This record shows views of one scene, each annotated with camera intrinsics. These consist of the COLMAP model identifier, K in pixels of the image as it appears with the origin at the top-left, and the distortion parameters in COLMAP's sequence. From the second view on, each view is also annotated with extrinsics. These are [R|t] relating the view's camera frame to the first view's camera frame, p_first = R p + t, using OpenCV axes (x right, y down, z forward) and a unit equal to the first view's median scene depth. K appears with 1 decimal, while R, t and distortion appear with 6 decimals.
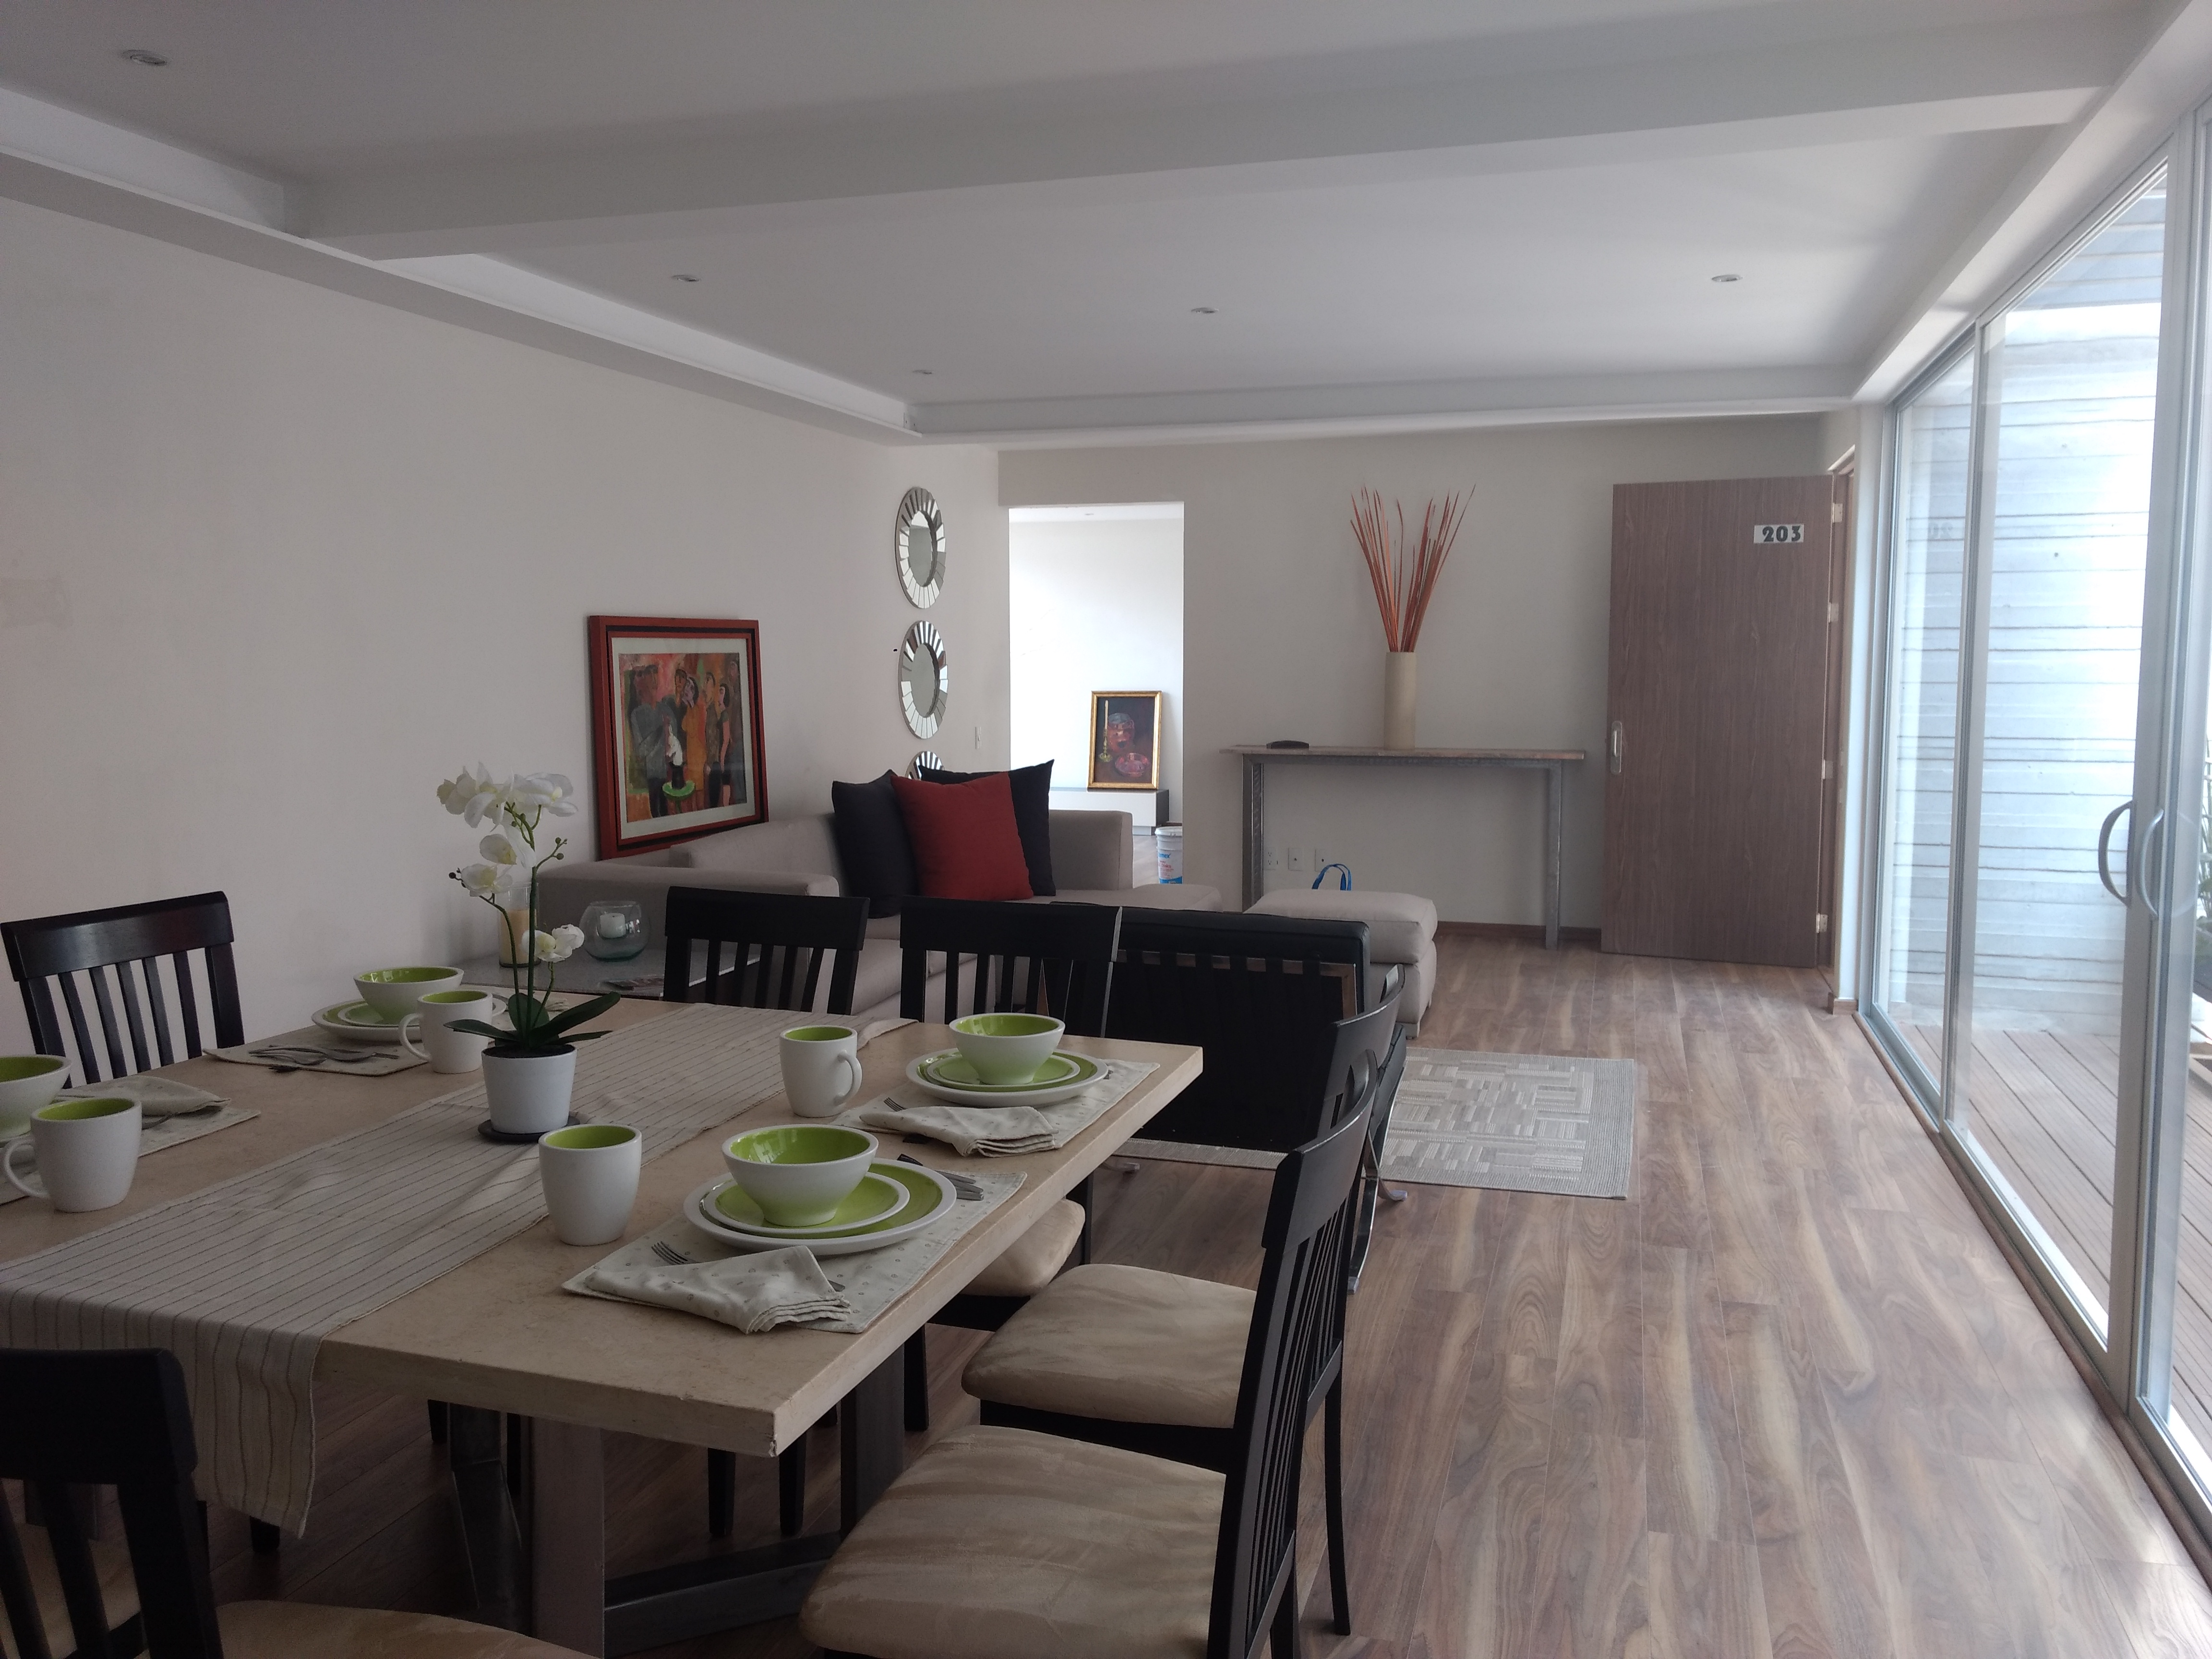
lens RADIAL K [[1749.2, 0, 1104.2], [0, 1749.2, 829.2], [0, 0, 1]] dist [0.038756, -0.005955]
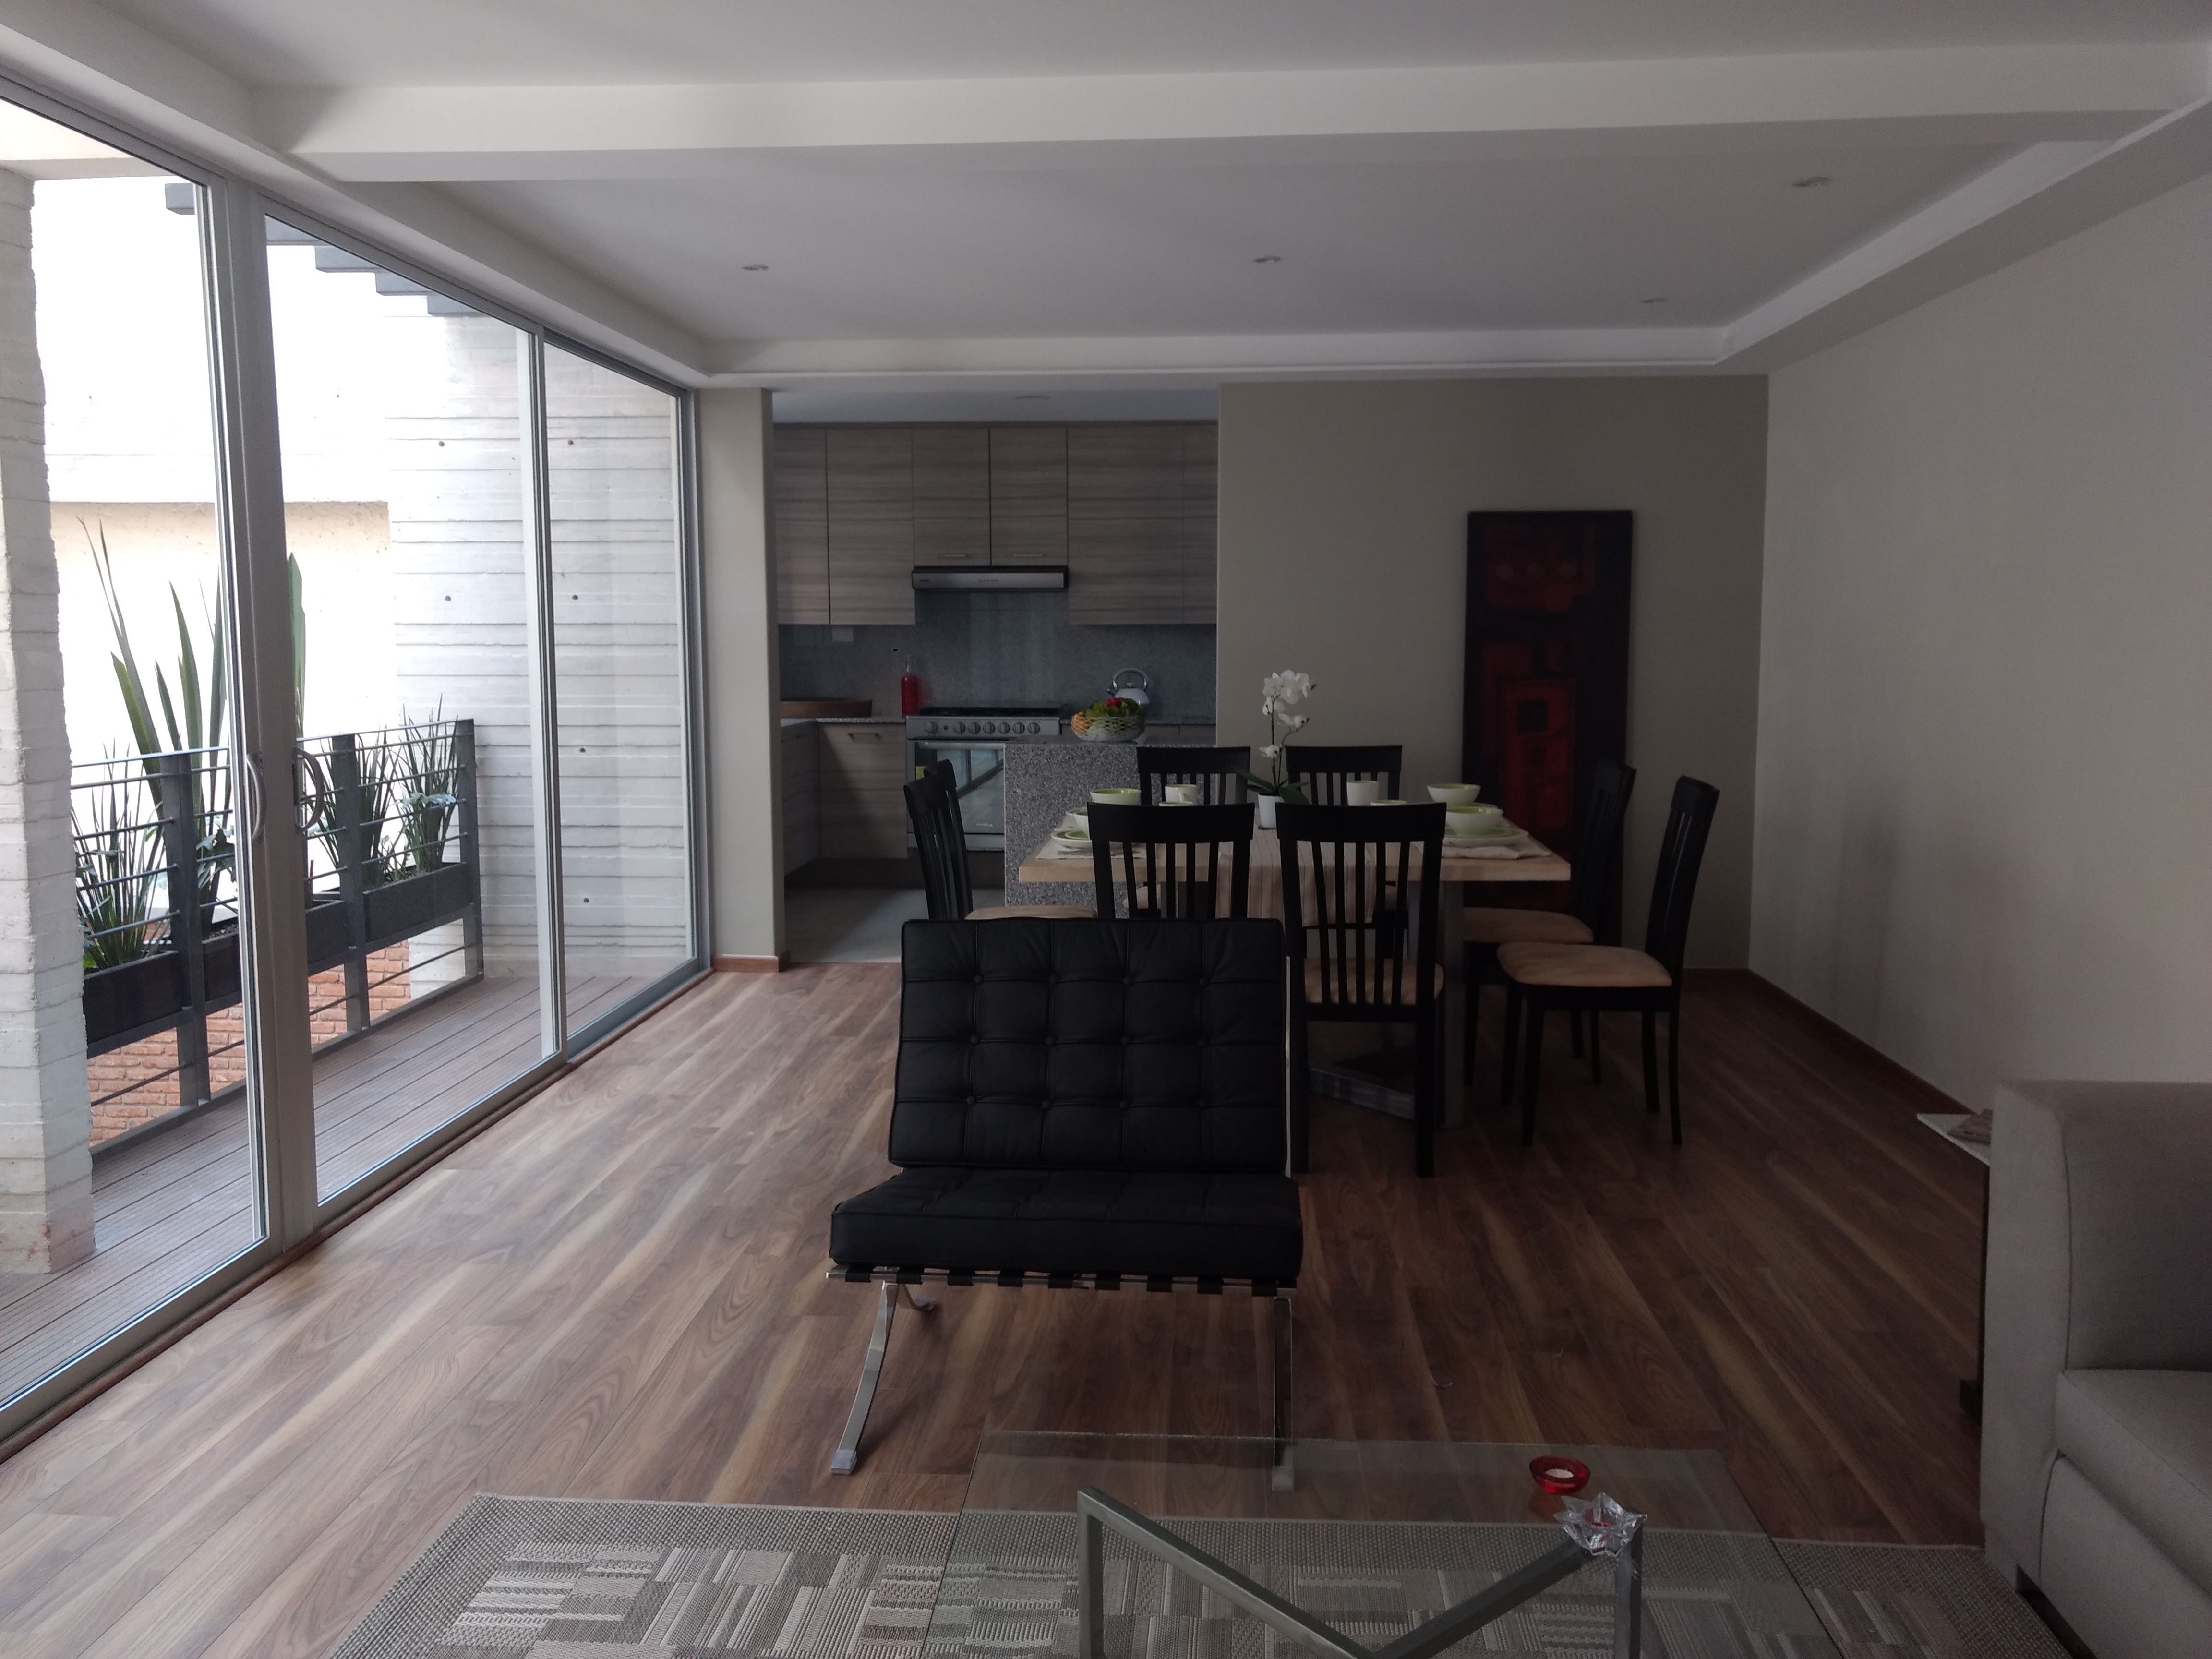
lens RADIAL K [[1749.2, 0, 1106.9], [0, 1749.2, 824.2], [0, 0, 1]] dist [0.038756, -0.005955]
pose [[-0.973026, 0.023326, -0.229515, 0.279896], [-0.023863, 0.979361, 0.200704, -0.197733], [0.229460, 0.200767, -0.952387, 2.054081]]
